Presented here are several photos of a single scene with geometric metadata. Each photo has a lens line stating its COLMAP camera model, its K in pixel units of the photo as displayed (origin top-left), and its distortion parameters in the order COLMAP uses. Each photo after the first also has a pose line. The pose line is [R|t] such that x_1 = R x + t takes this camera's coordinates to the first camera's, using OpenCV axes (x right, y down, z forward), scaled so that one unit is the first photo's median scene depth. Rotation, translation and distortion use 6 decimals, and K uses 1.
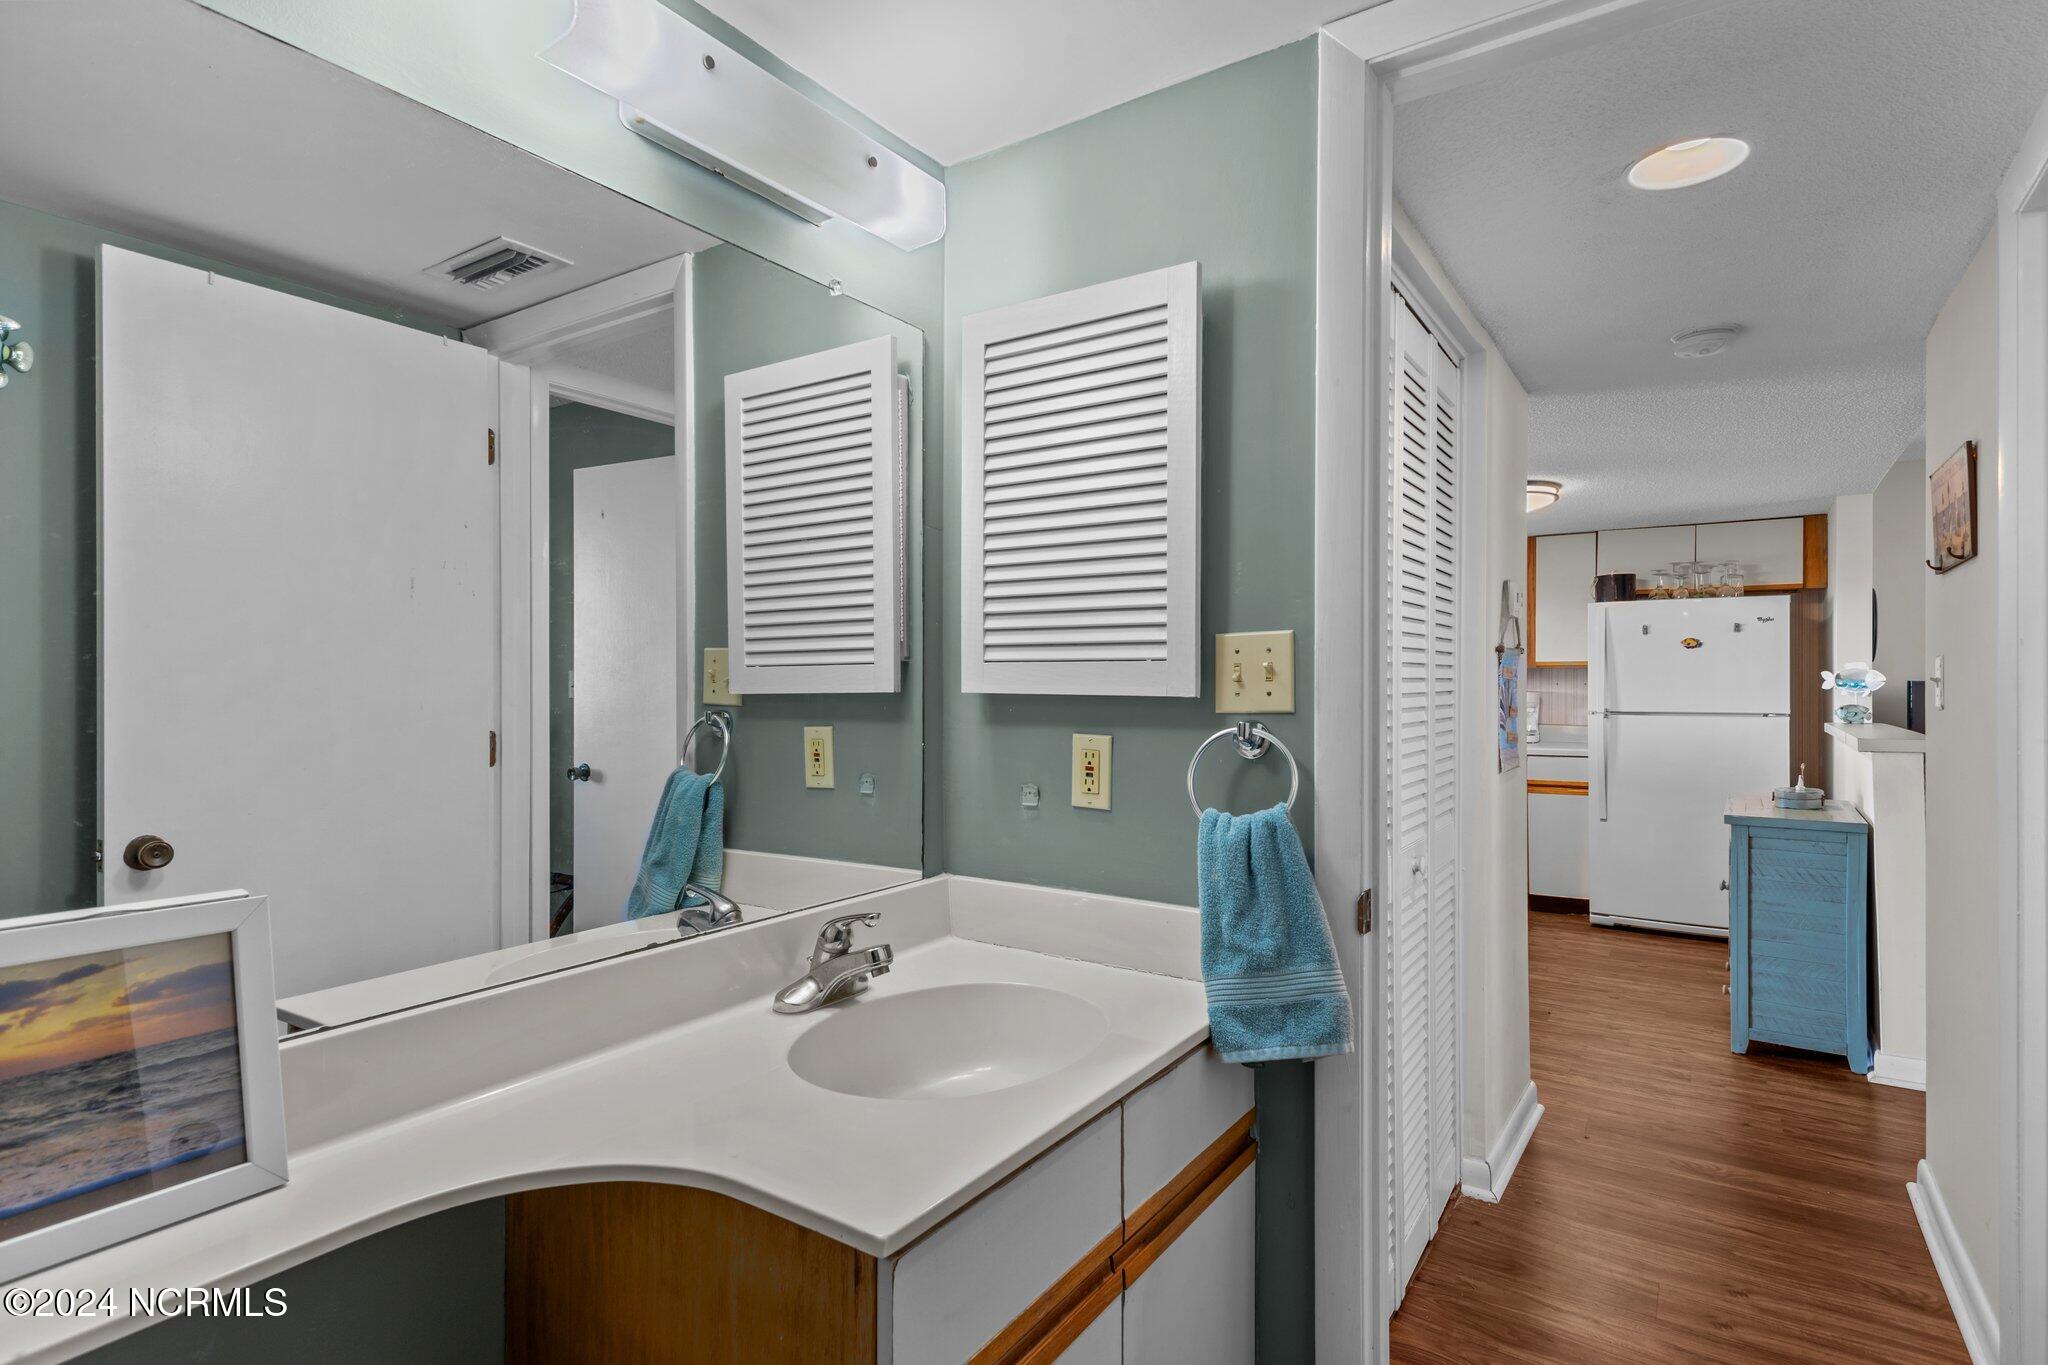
lens RADIAL K [[1018.0, 0, 1021.1], [0, 1018.0, 685.0], [0, 0, 1]] dist [0.013745, -0.003875]
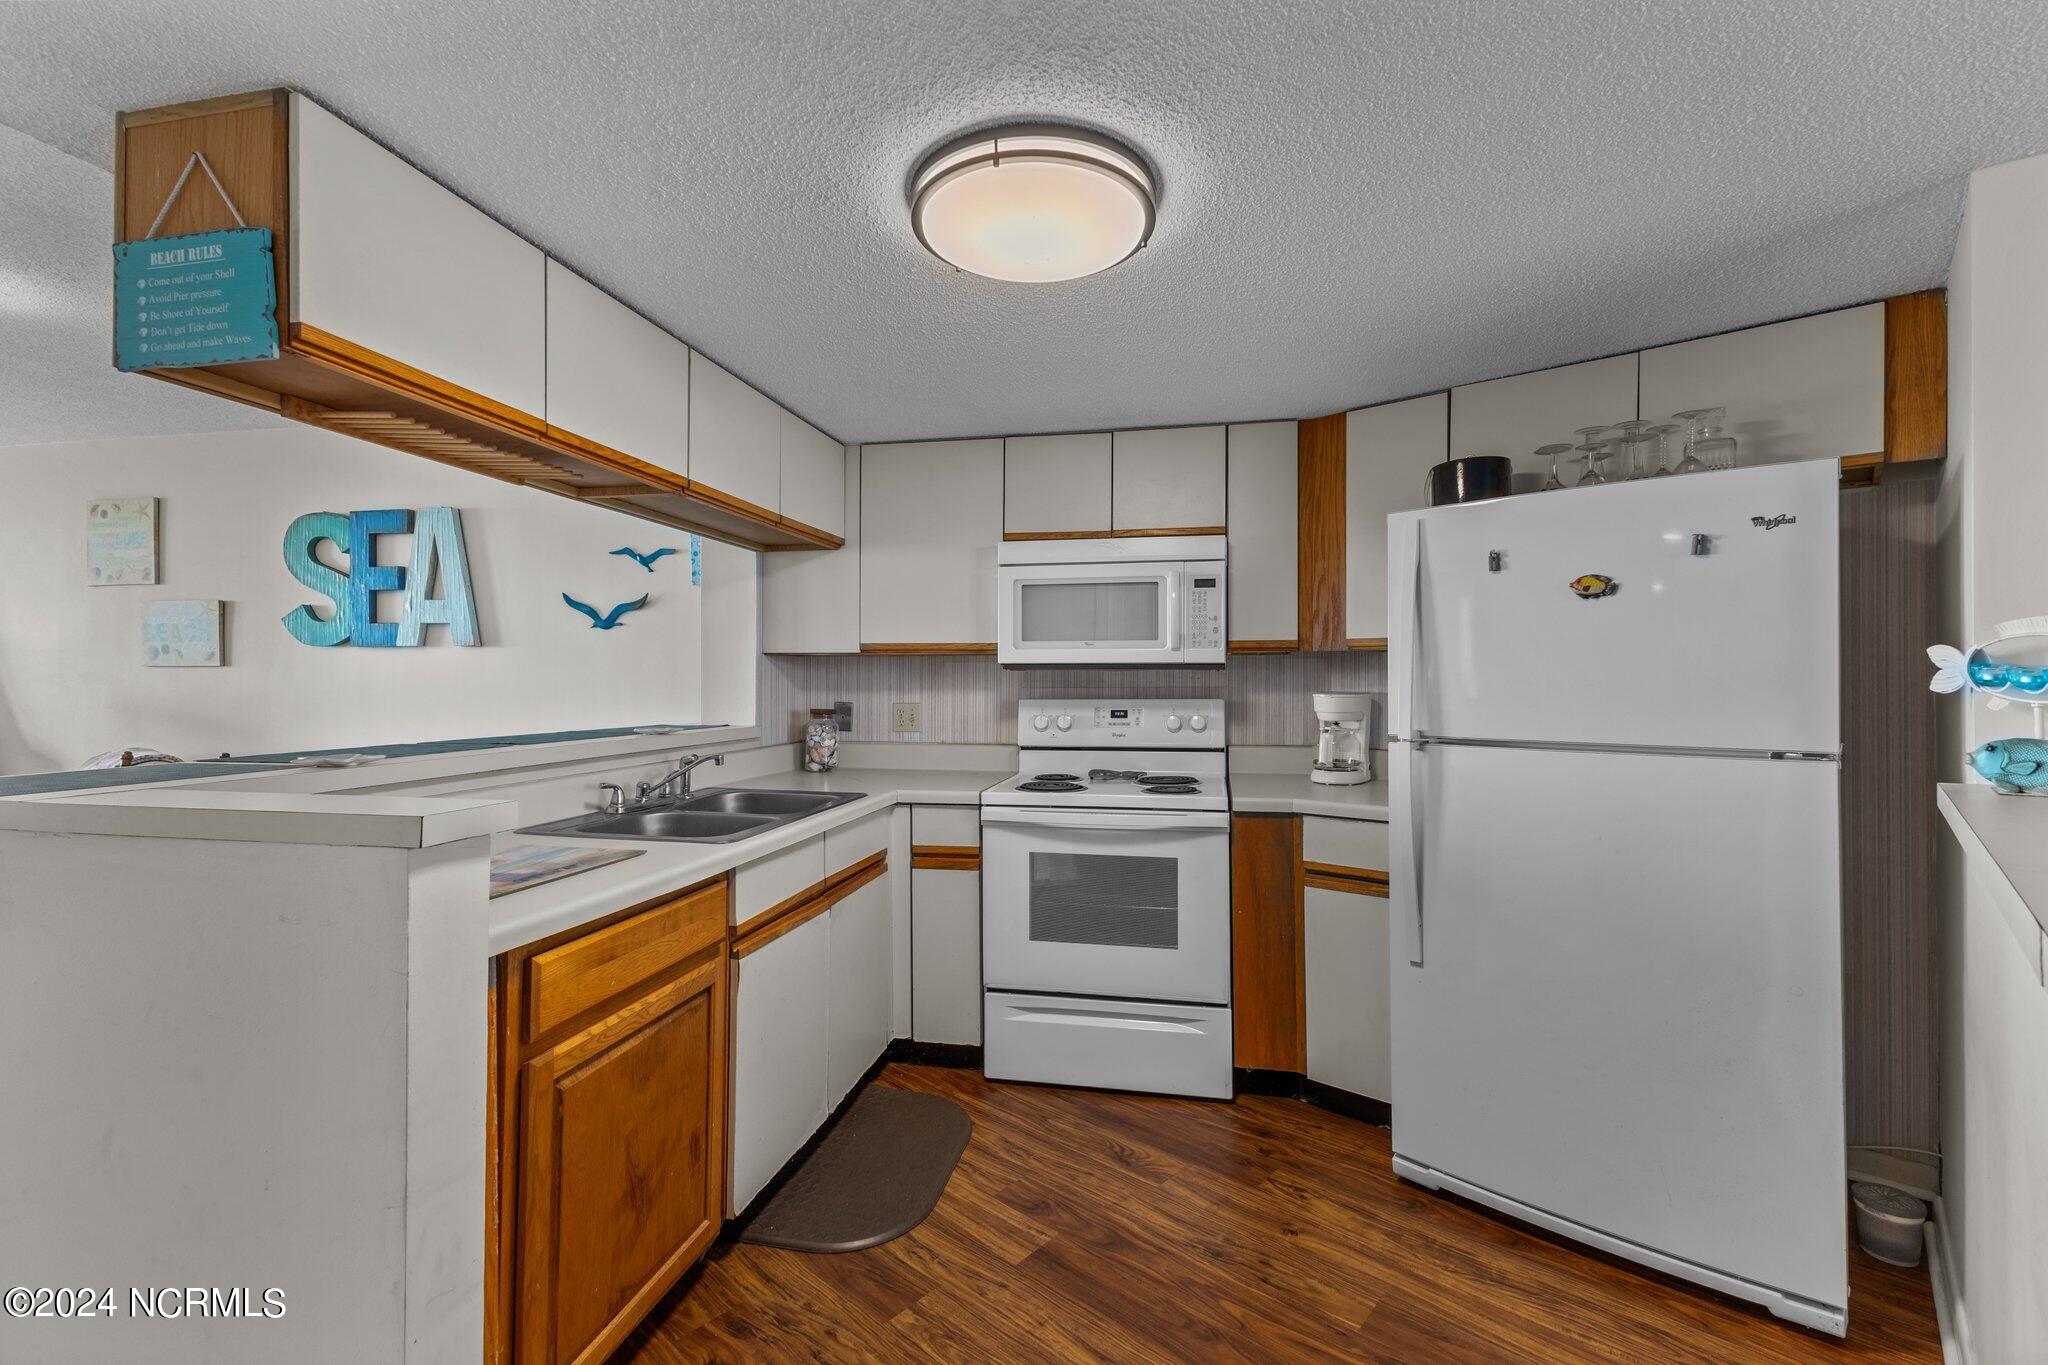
lens RADIAL K [[889.8, 0, 1029.3], [0, 889.8, 674.7], [0, 0, 1]] dist [0.013645, -0.001350]
pose [[0.990923, -0.000697, -0.134428, 0.451526], [-0.000136, 0.999981, -0.006190, -0.000657], [0.134430, 0.006152, 0.990904, 0.568780]]
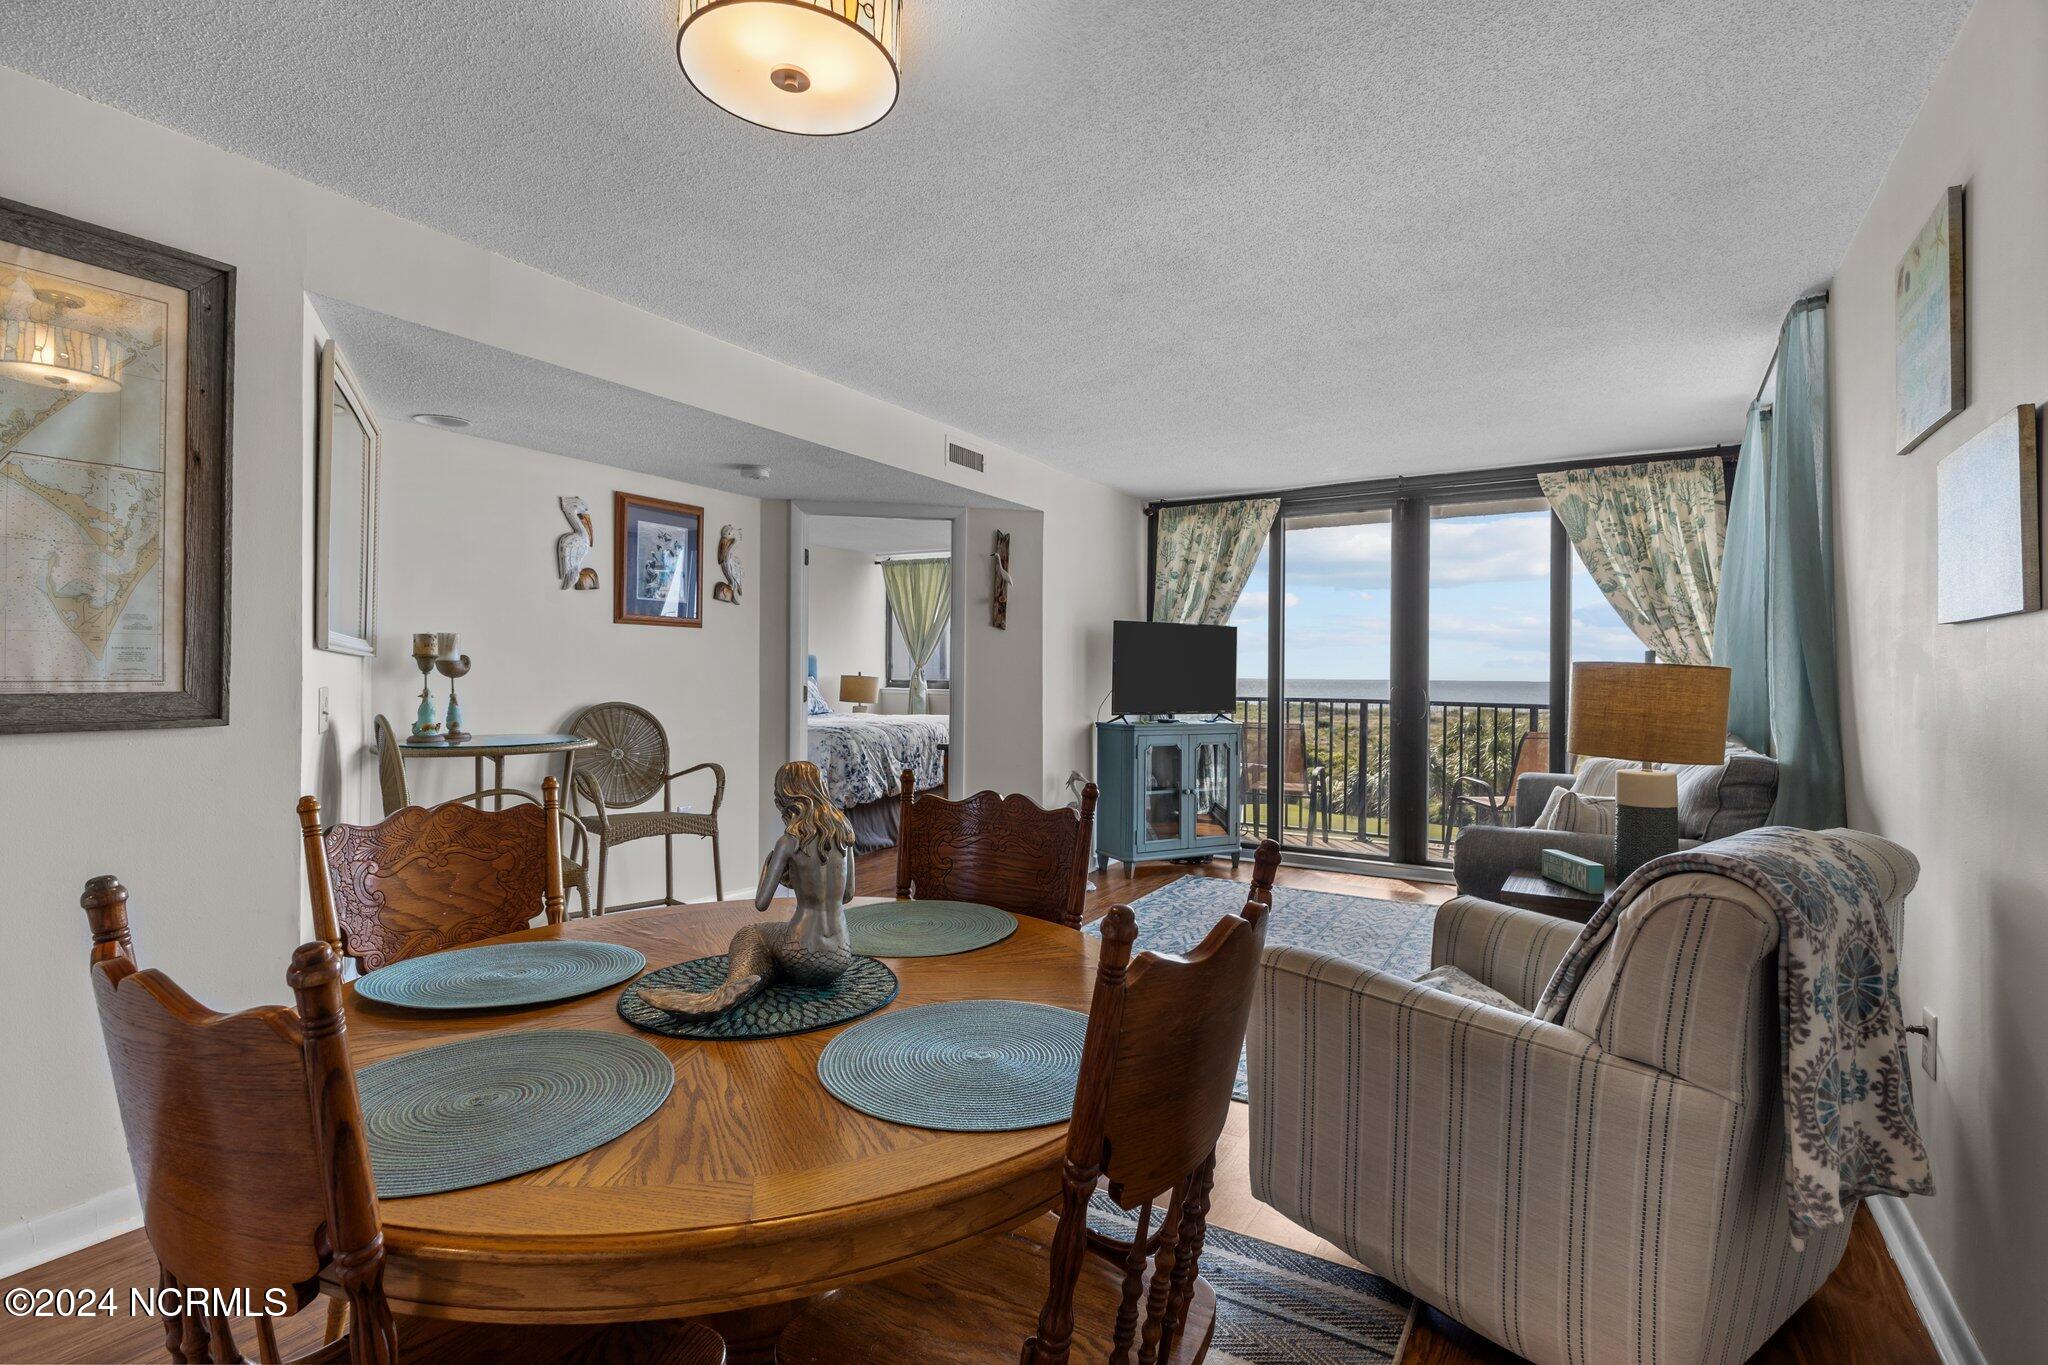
lens RADIAL K [[979.7, 0, 1028.3], [0, 979.7, 672.2], [0, 0, 1]] dist [0.000624, -0.002525]
pose [[-0.459749, -0.008273, -0.888010, 0.010138], [-0.010963, 0.999933, -0.003640, 0.008505], [0.887981, 0.008061, -0.459809, 1.138950]]
